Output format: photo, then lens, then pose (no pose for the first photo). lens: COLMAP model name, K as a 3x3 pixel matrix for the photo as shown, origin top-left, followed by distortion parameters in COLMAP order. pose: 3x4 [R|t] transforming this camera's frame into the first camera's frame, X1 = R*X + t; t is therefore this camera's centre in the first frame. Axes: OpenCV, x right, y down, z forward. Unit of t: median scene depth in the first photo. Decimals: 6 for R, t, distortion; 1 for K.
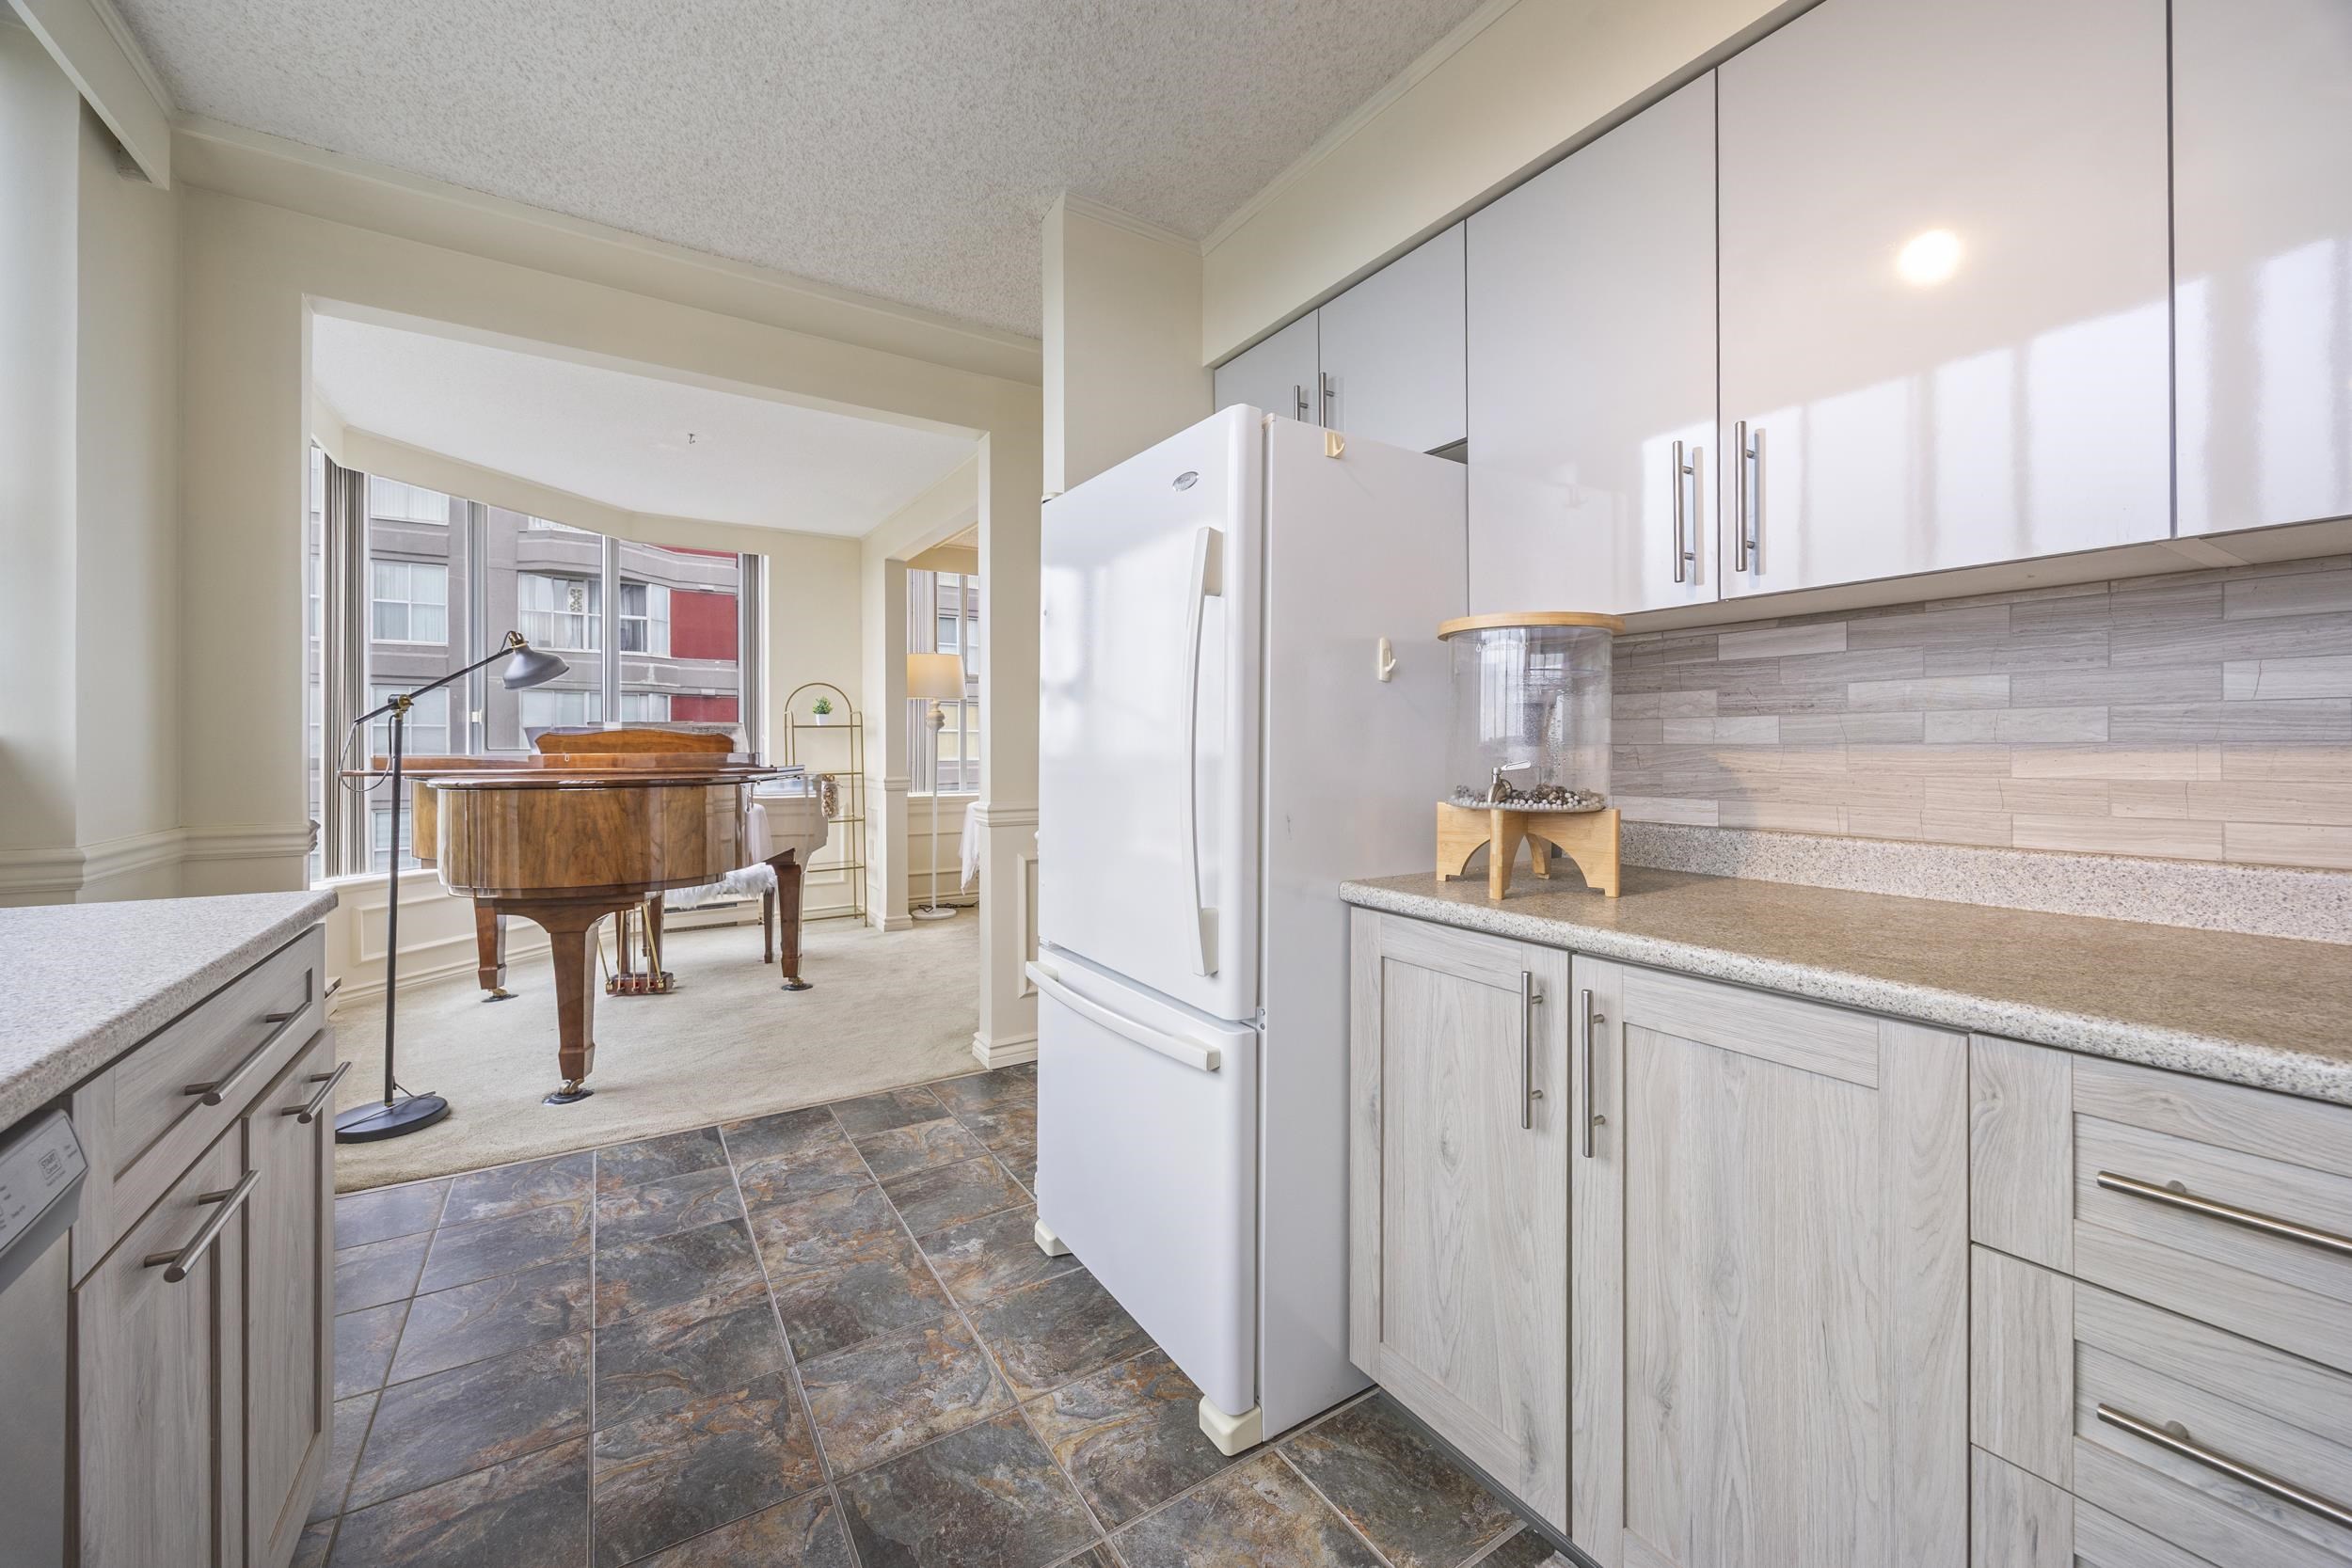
lens RADIAL K [[885.6, 0, 1164.8], [0, 885.6, 752.3], [0, 0, 1]] dist [-0.006289, 0.000000]
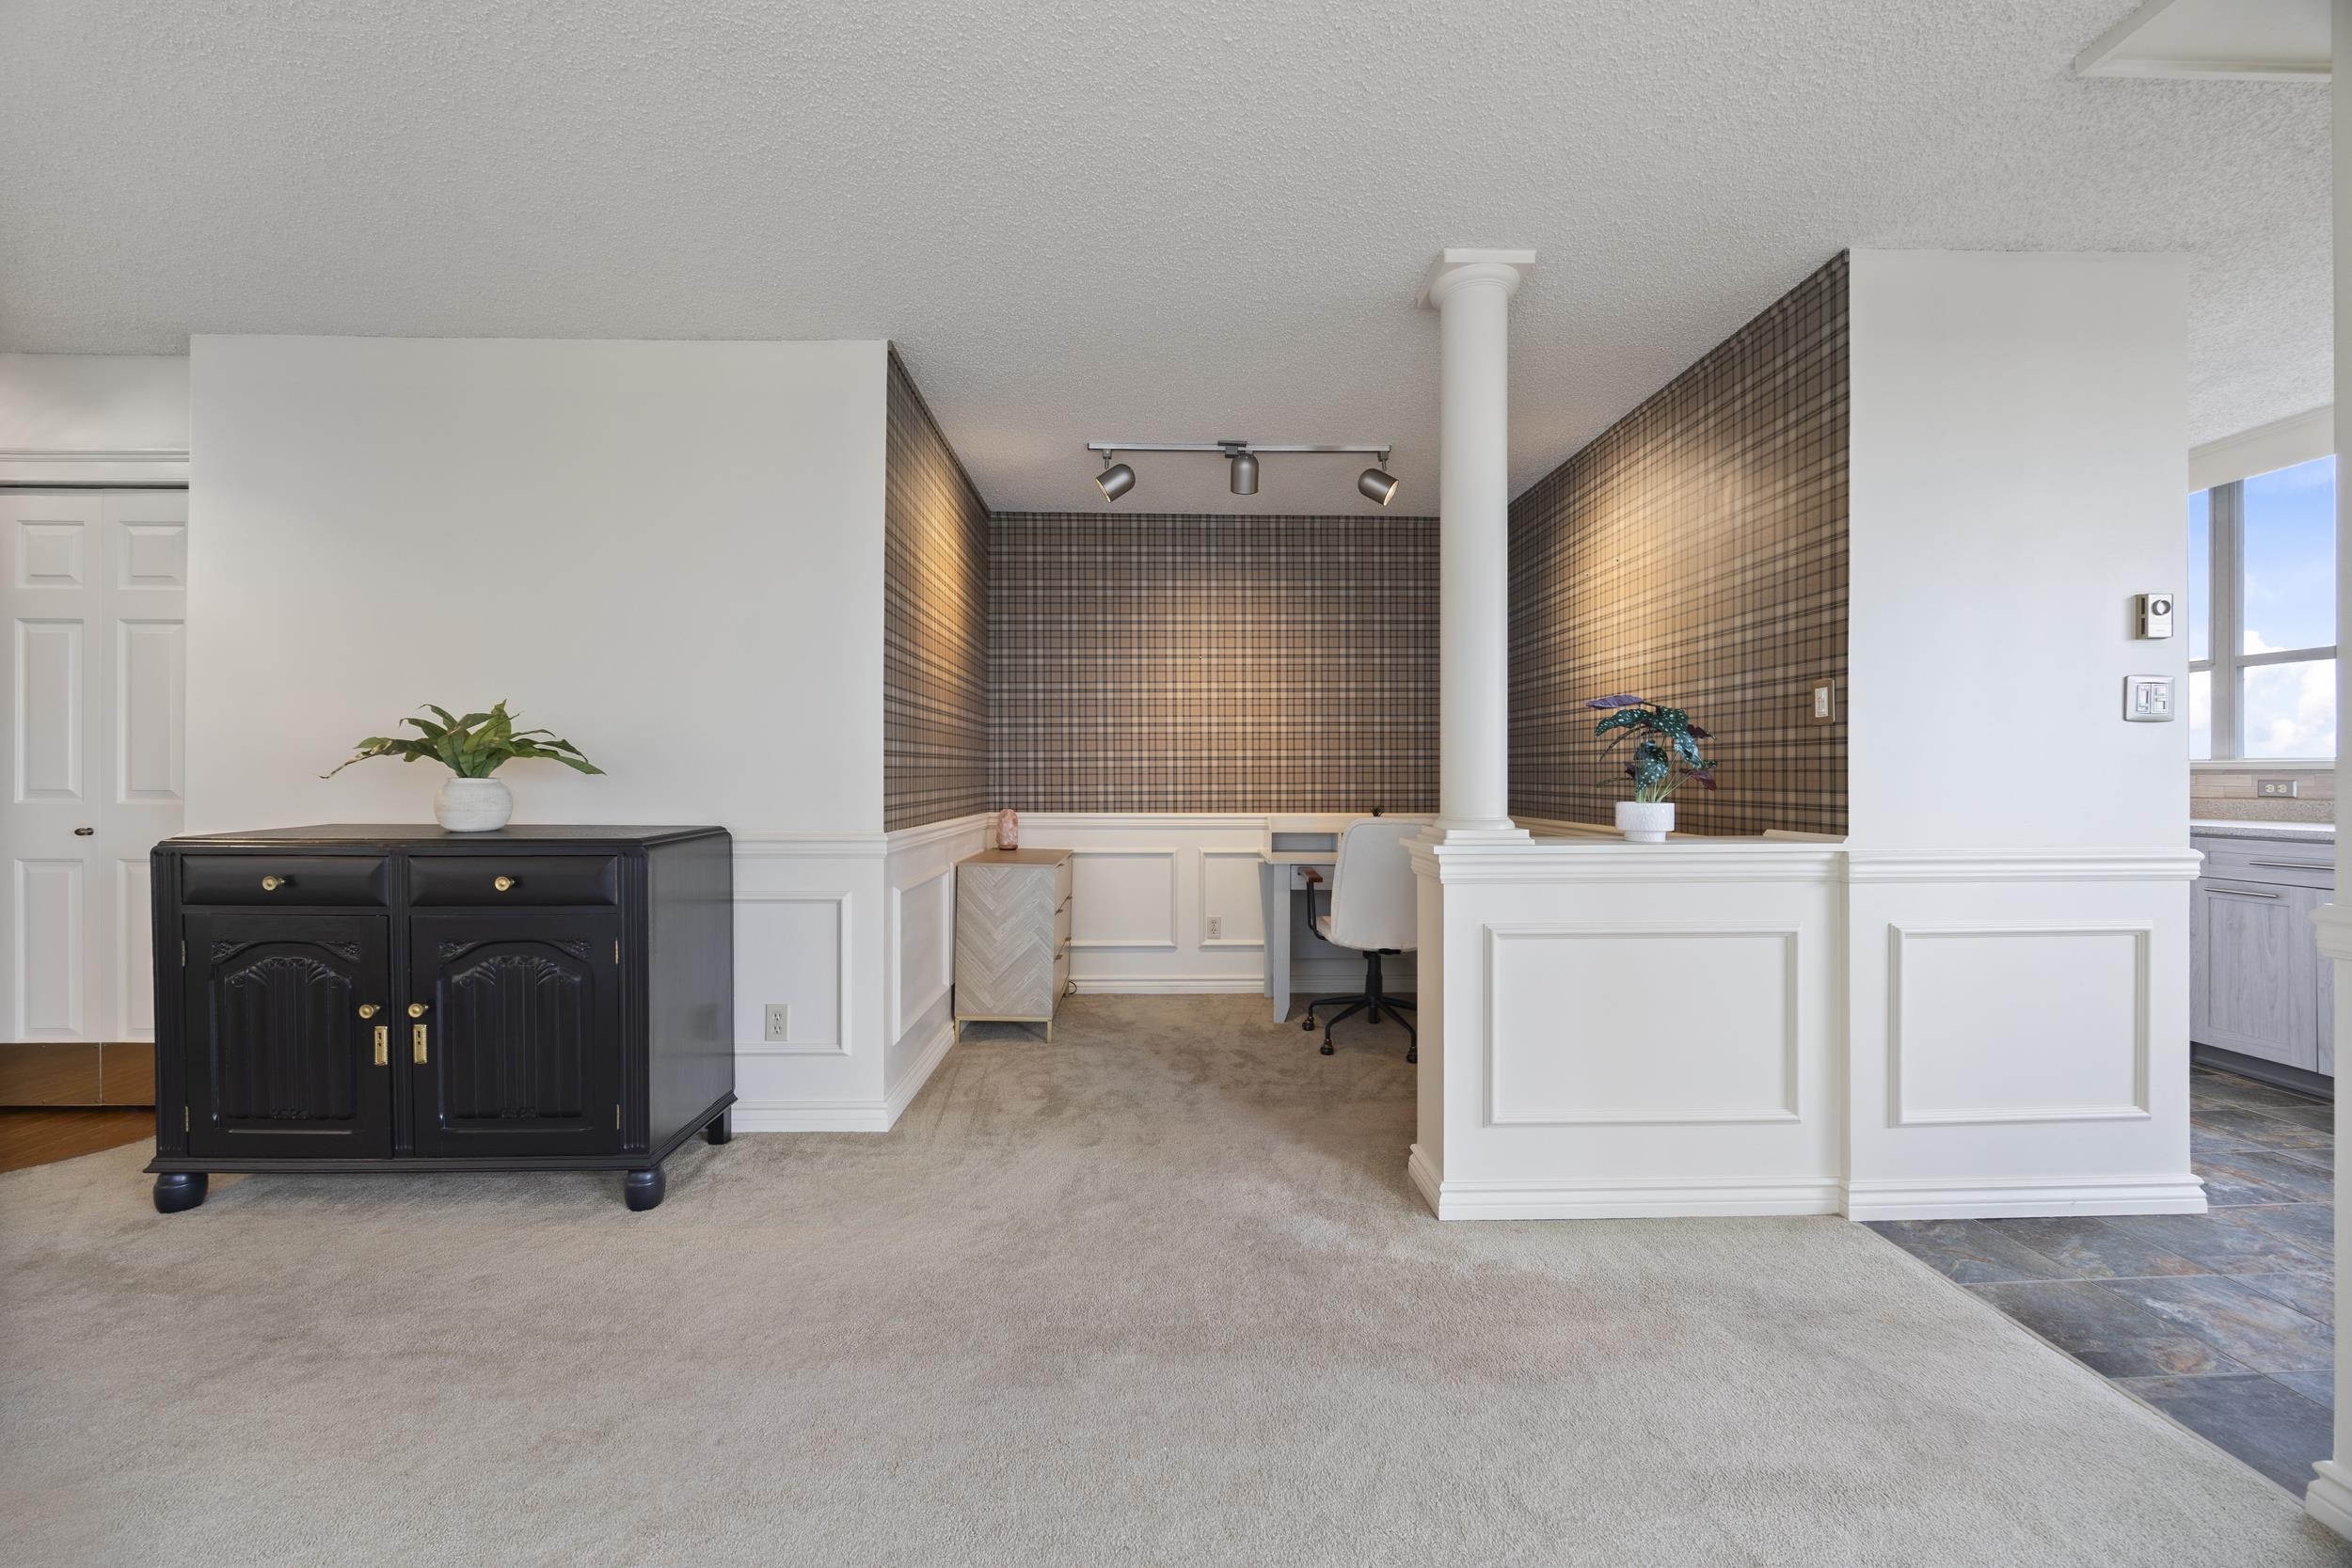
lens RADIAL K [[900.2, 0, 1176.2], [0, 900.2, 772.8], [0, 0, 1]] dist [-0.003878, 0.000105]
pose [[-0.859323, 0.009365, 0.511348, 0.275282], [0.012974, 0.999910, 0.003491, -0.018270], [-0.511269, 0.009635, -0.859367, 2.036445]]
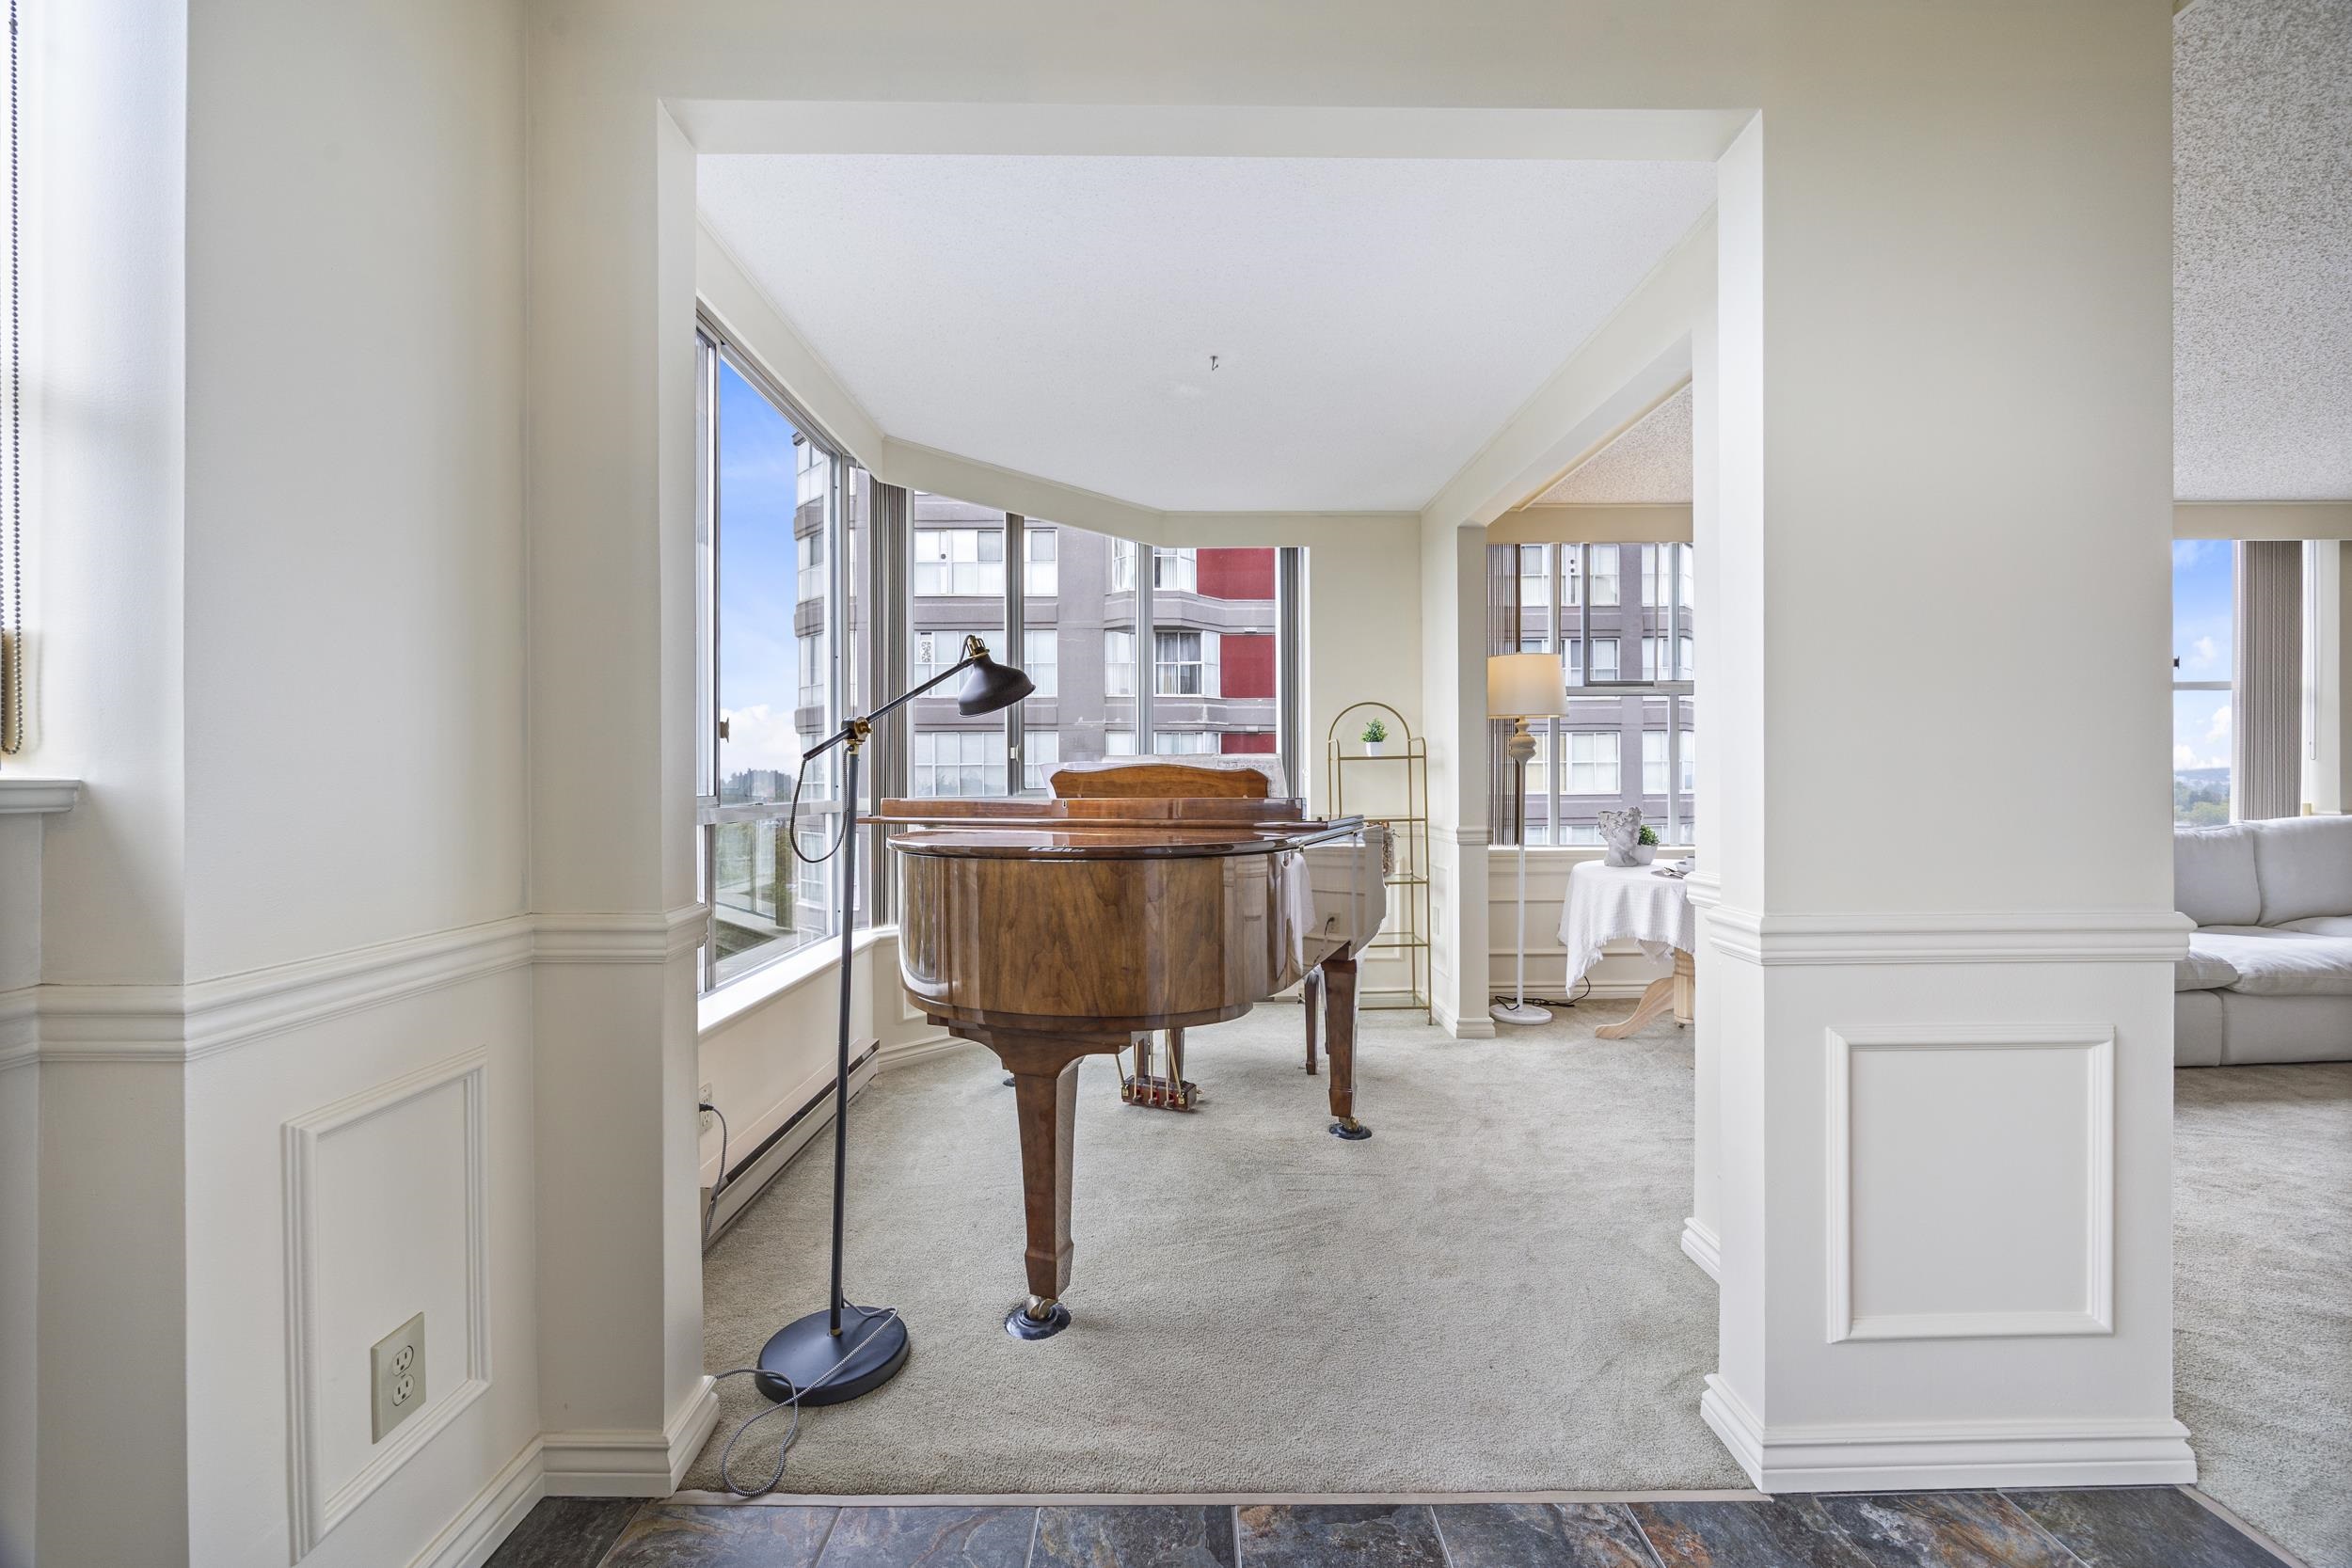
lens RADIAL K [[900.2, 0, 1176.2], [0, 900.2, 772.8], [0, 0, 1]] dist [-0.003878, 0.000105]
pose [[0.846235, -0.006061, -0.532775, -0.233925], [-0.001047, 0.999914, -0.013038, -0.011928], [0.532808, 0.011592, 0.846157, 0.495445]]
